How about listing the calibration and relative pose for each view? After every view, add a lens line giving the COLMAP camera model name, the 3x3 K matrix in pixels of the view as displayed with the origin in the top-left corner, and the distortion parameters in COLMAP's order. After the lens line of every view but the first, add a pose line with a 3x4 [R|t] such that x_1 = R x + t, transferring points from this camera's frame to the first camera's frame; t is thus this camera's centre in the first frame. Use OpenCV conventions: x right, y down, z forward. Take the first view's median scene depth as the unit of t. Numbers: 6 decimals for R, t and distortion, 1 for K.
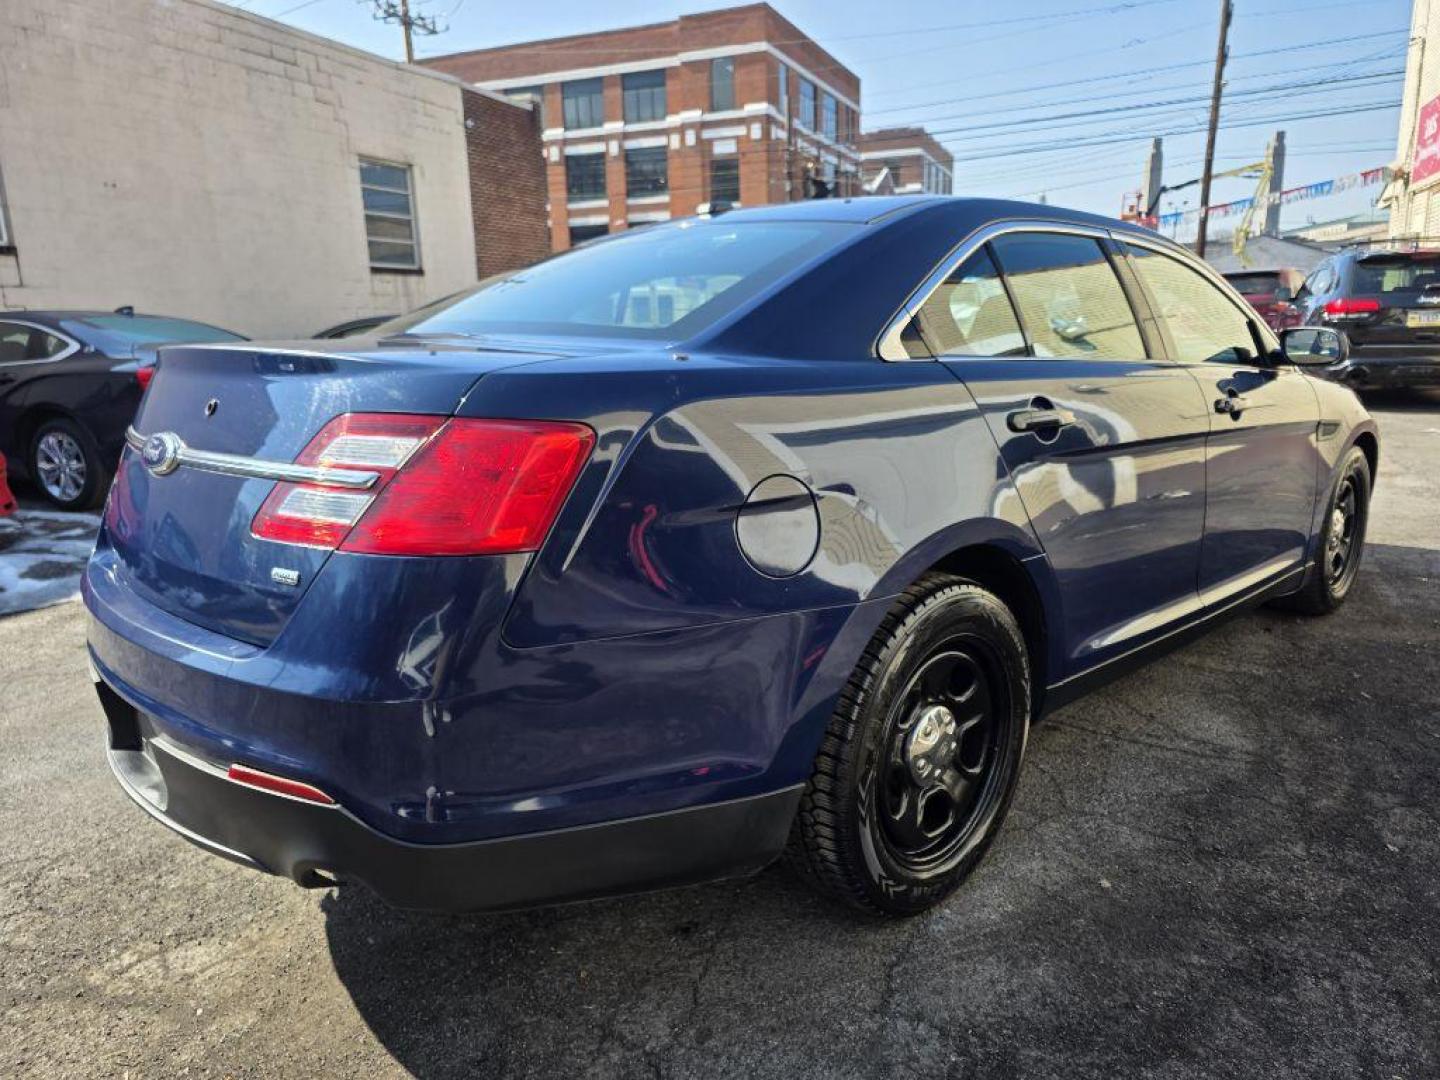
lens RADIAL K [[978.6, 0, 720.0], [0, 978.6, 540.0], [0, 0, 1]] dist [0.042155, -0.034016]
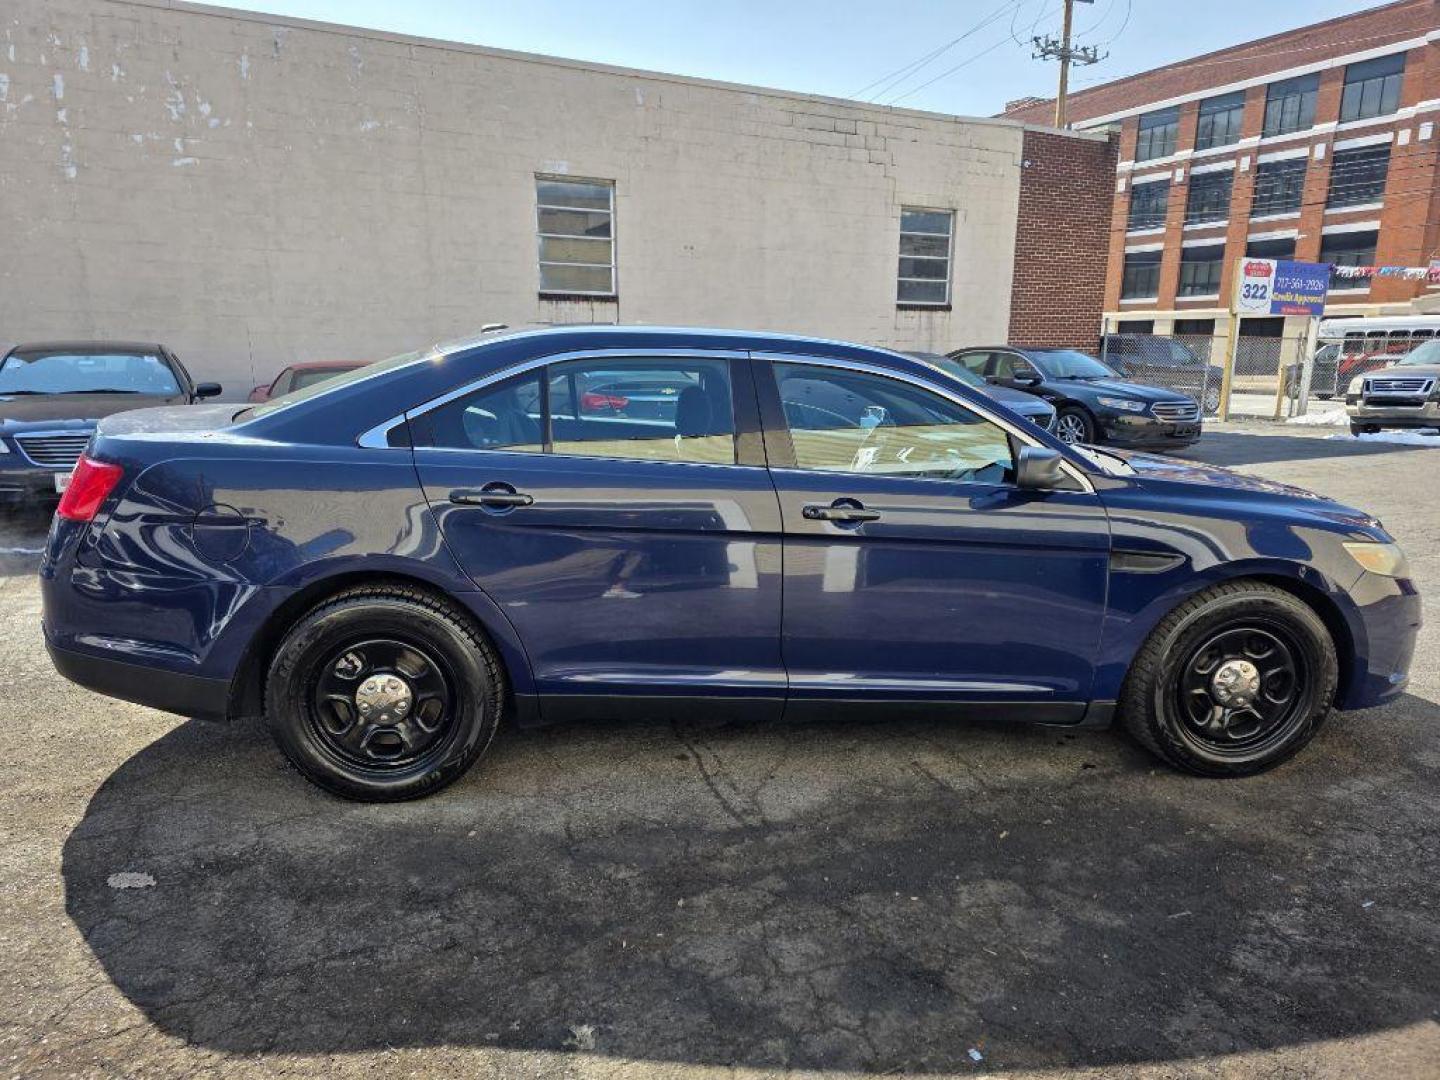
lens RADIAL K [[973.8, 0, 720.0], [0, 973.8, 540.0], [0, 0, 1]] dist [0.037905, -0.032610]
pose [[0.777205, 0.151409, -0.610760, 0.200653], [-0.159564, 0.986316, 0.041462, -0.024410], [0.608680, 0.065231, 0.790729, 0.012941]]
